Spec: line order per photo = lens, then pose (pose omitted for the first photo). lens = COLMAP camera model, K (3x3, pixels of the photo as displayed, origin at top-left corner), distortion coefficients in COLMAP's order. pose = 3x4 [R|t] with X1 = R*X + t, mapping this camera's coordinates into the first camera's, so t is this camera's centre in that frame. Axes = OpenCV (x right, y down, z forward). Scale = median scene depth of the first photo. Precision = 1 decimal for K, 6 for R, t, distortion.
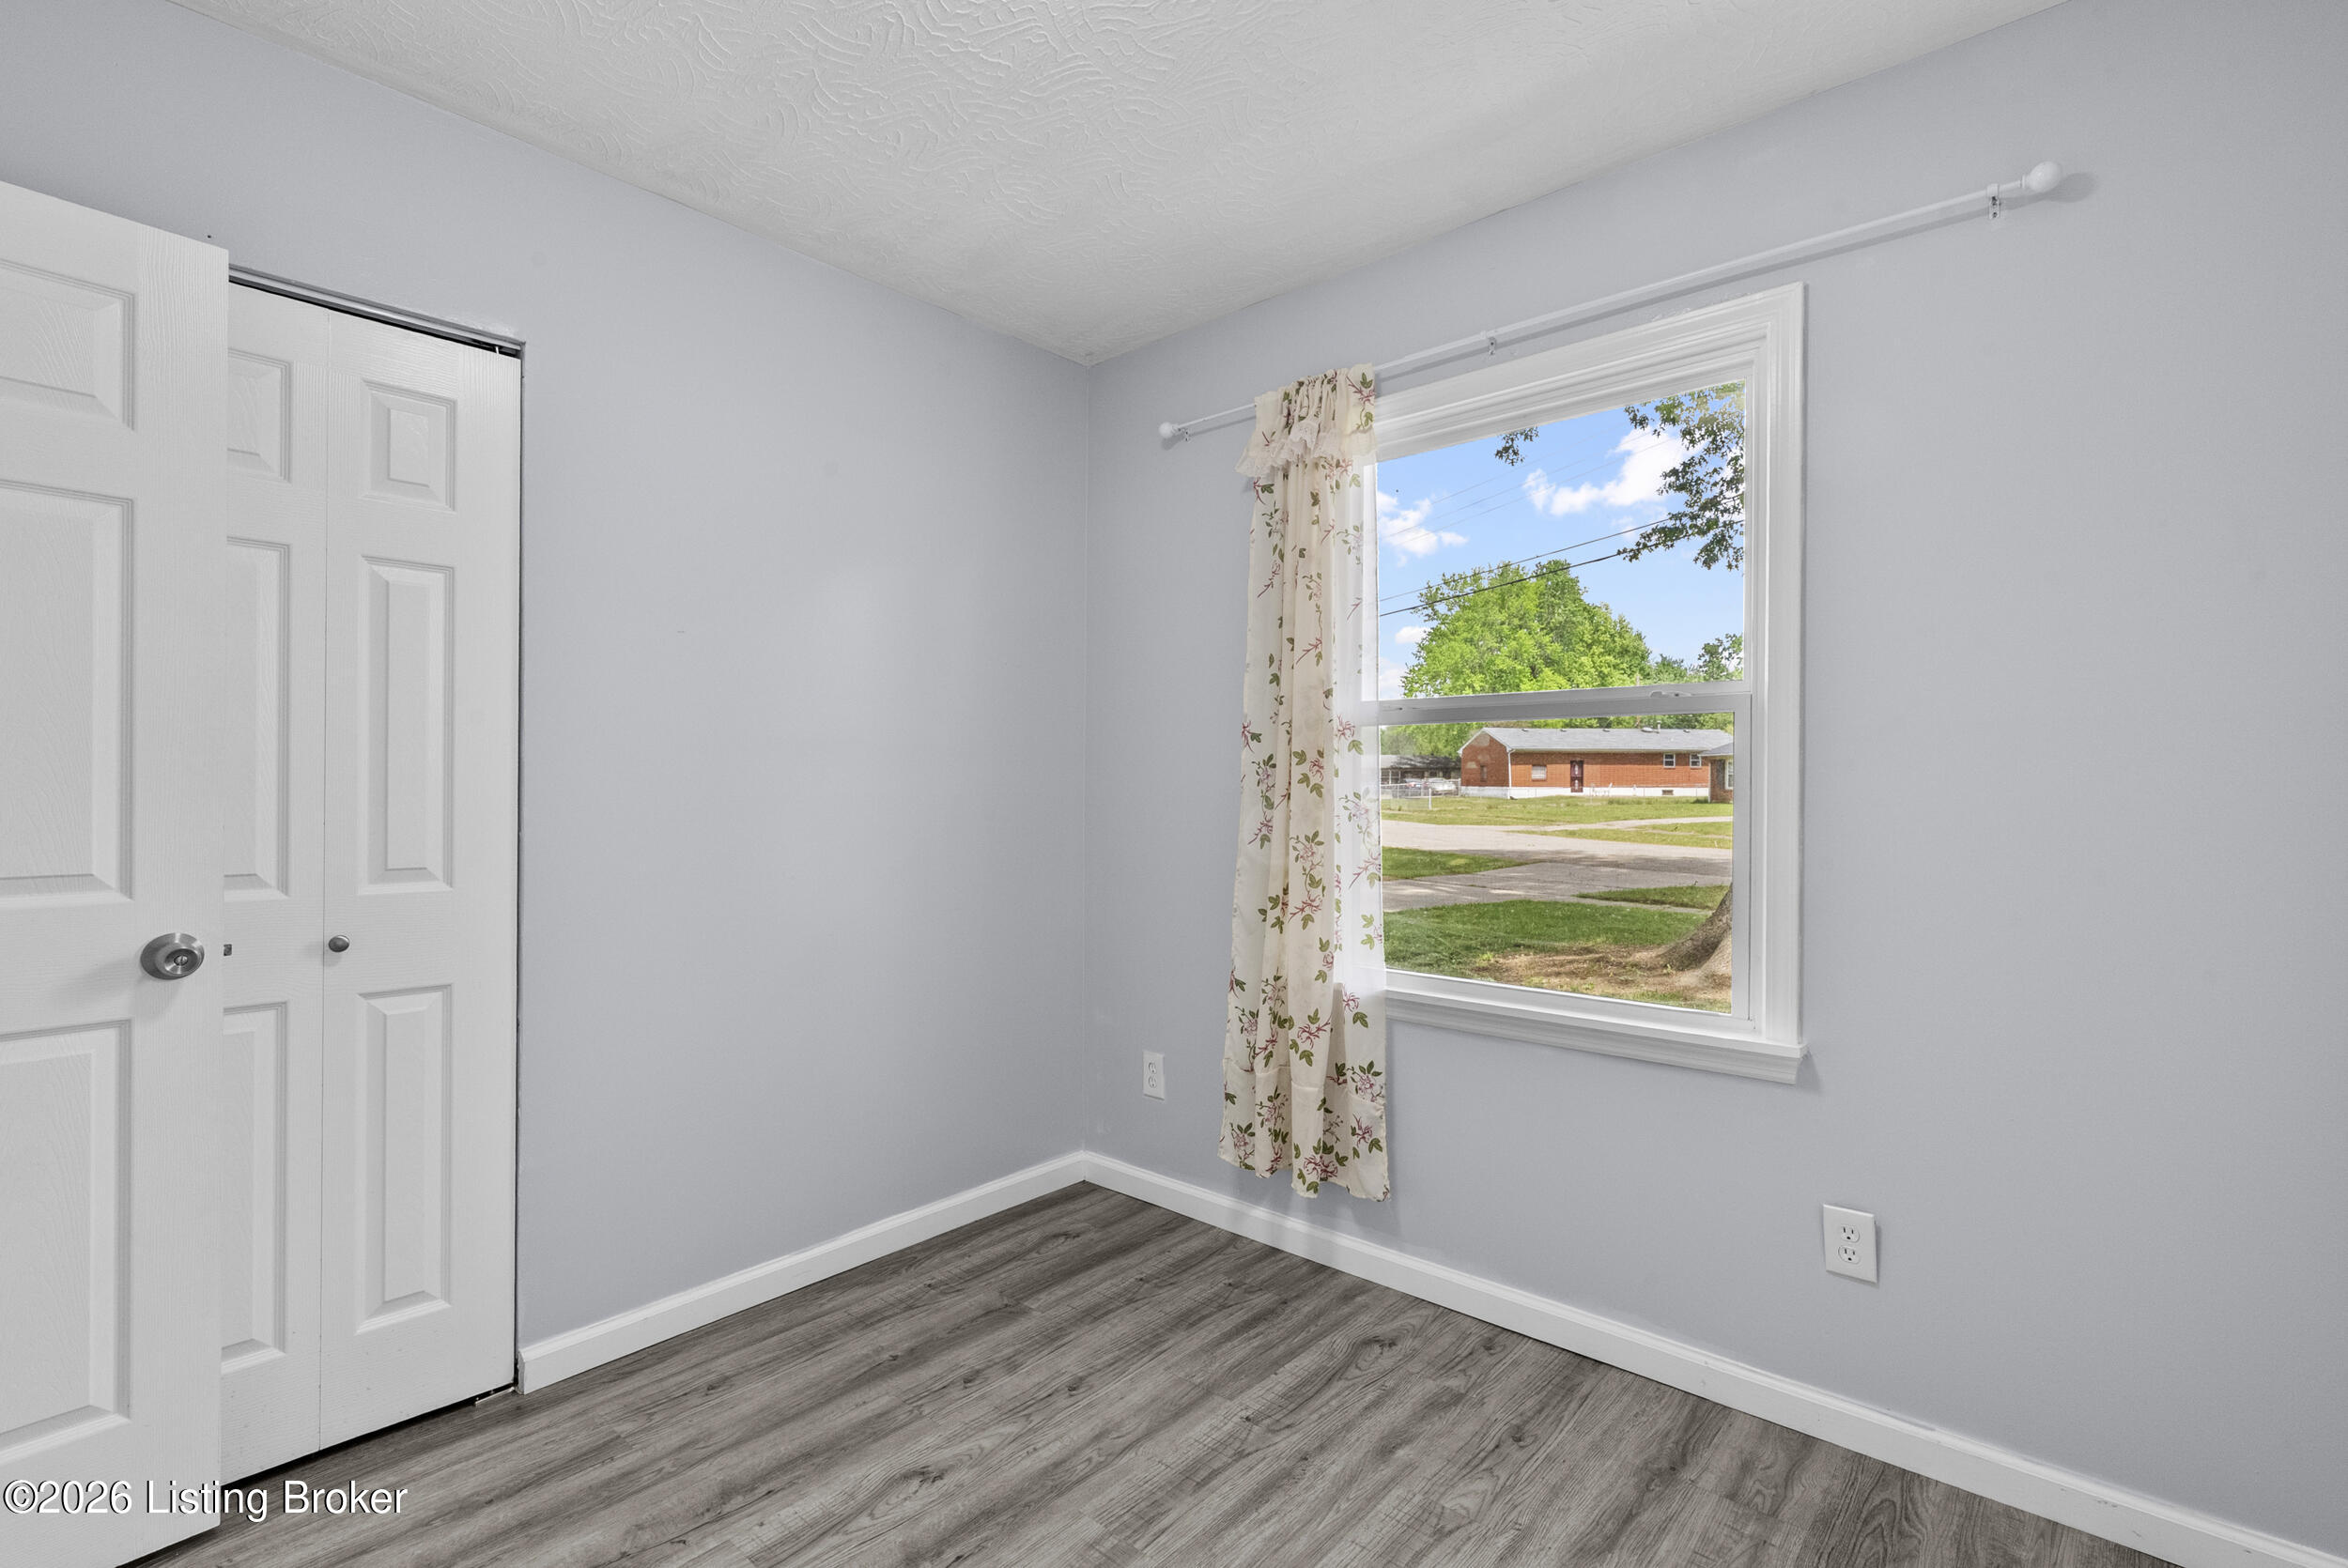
lens RADIAL K [[1079.4, 0, 1182.0], [0, 1079.4, 786.3], [0, 0, 1]] dist [-0.004045, 0.005718]
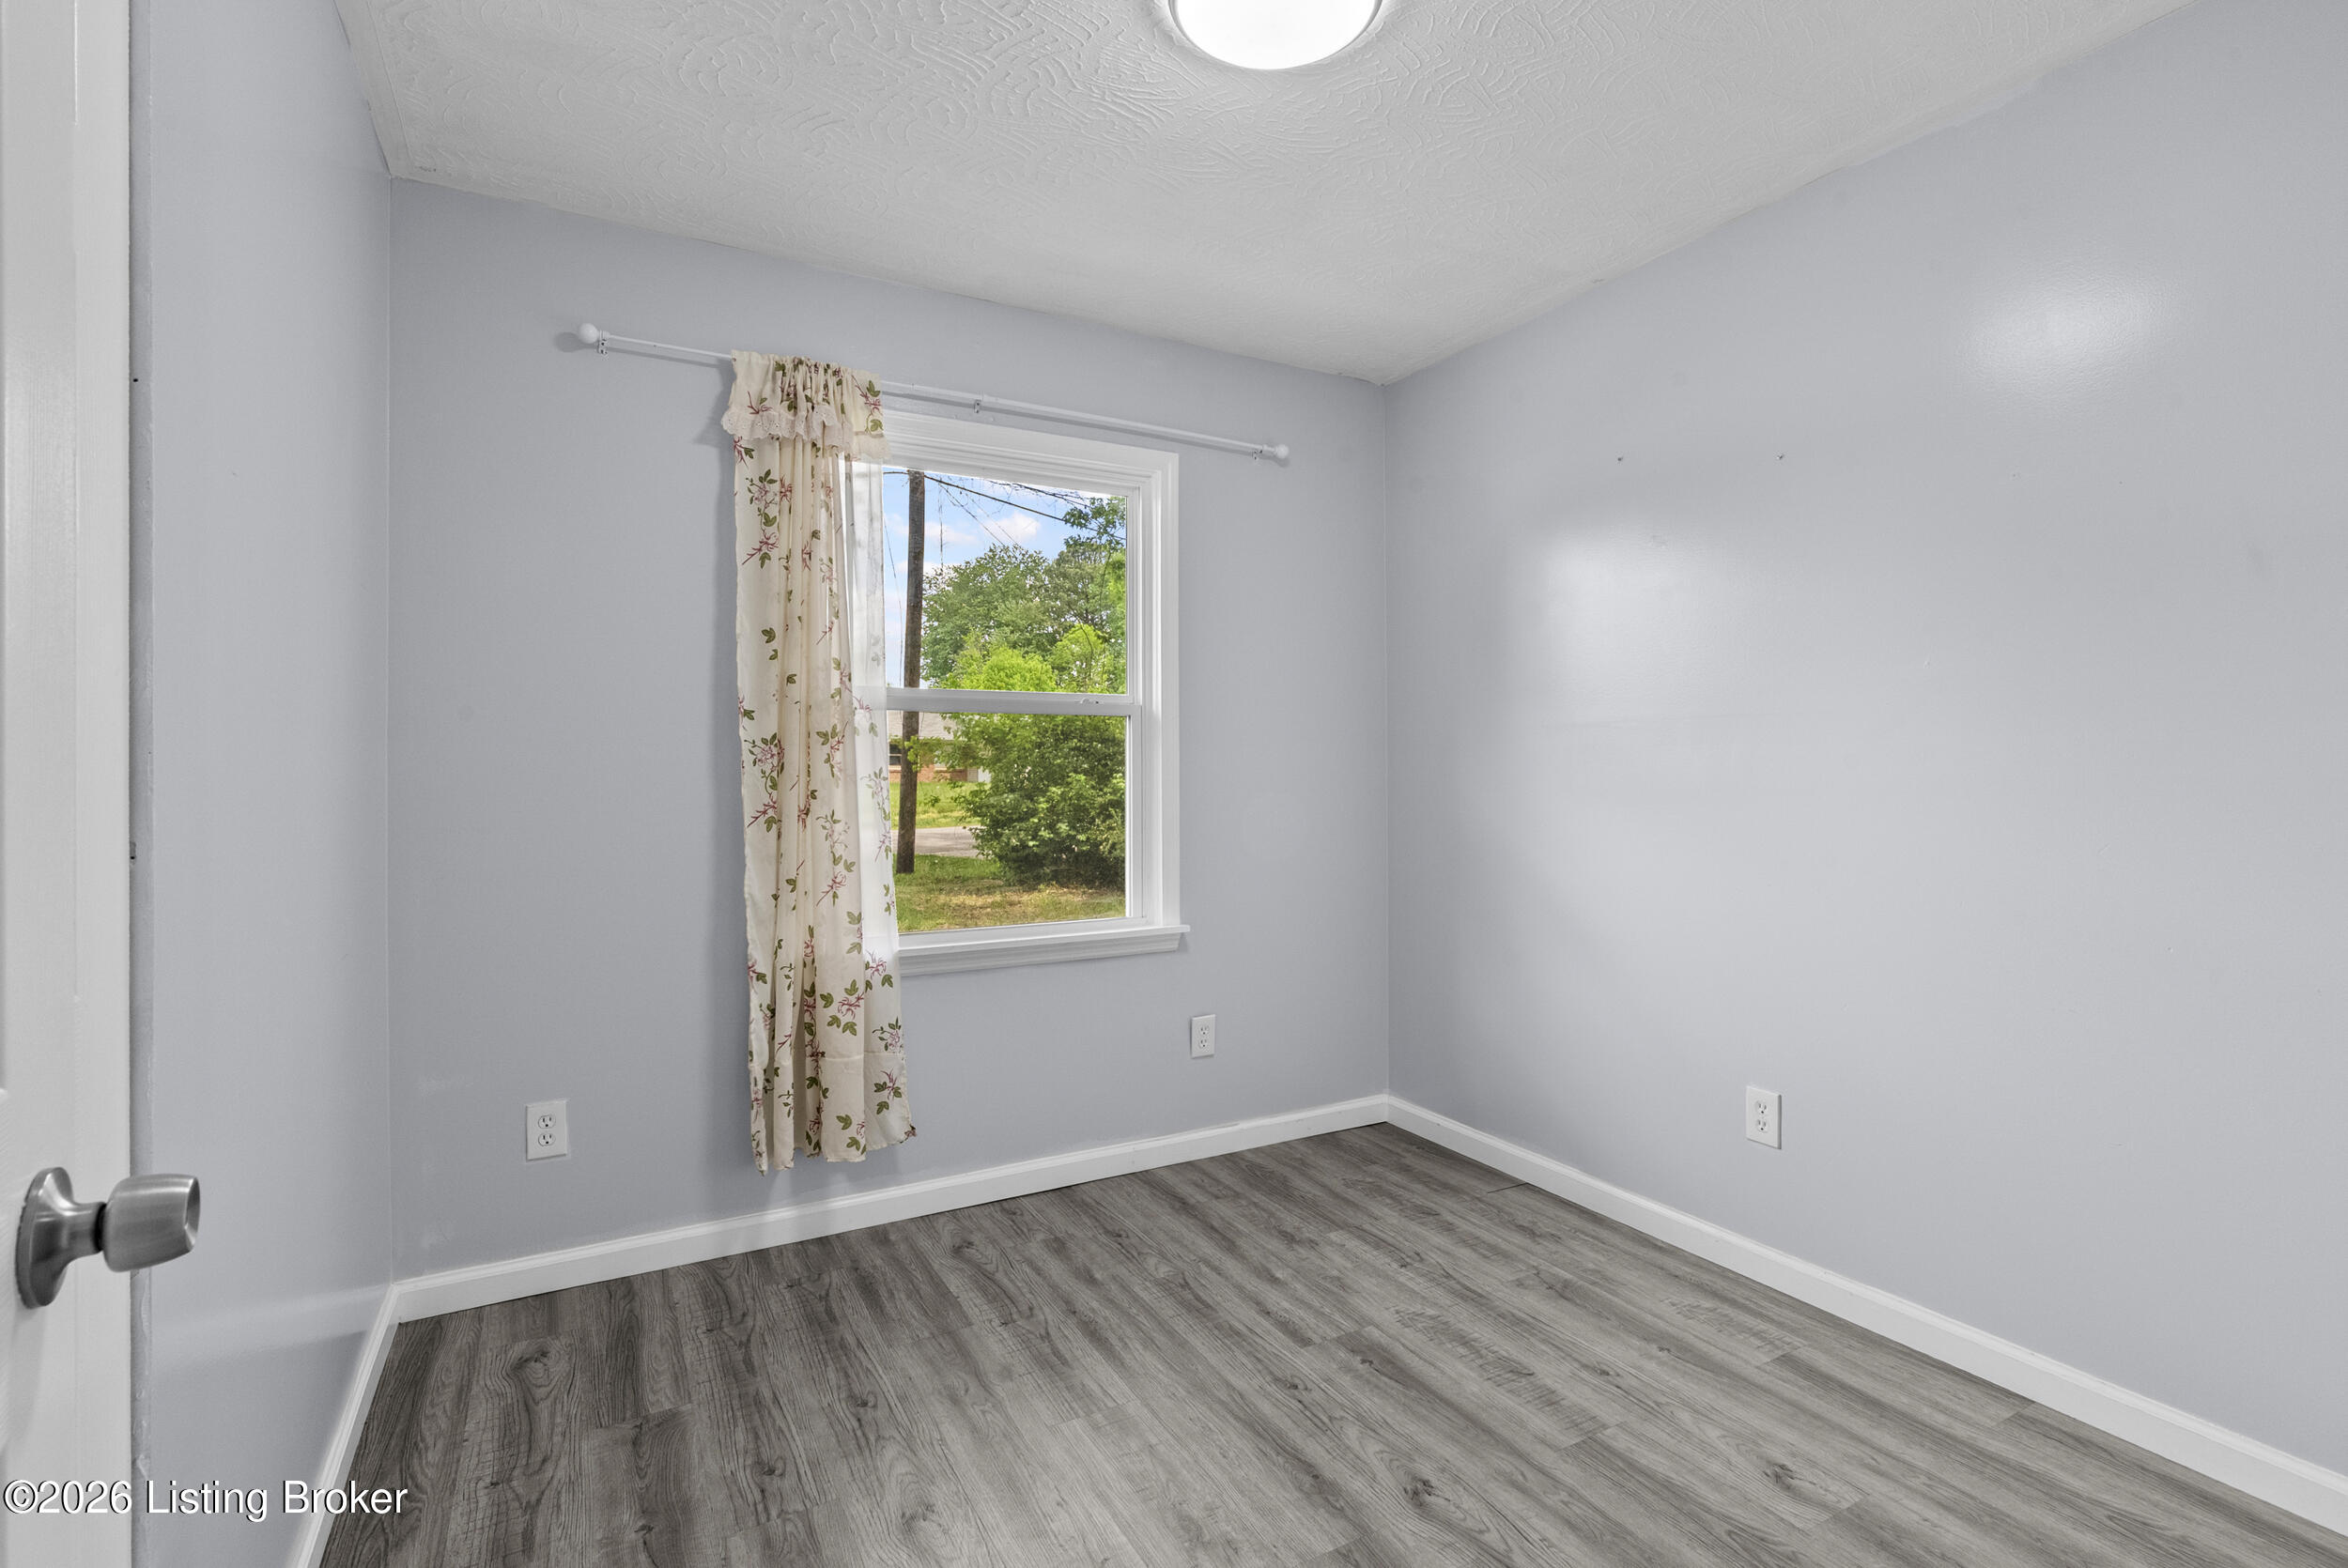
lens RADIAL K [[1090.8, 0, 1176.6], [0, 1090.8, 776.8], [0, 0, 1]] dist [0.000755, 0.007299]
pose [[0.337057, -0.006445, 0.941462, -0.762595], [0.005692, 0.999972, 0.004808, 0.007035], [-0.941467, 0.003738, 0.337084, 0.353823]]
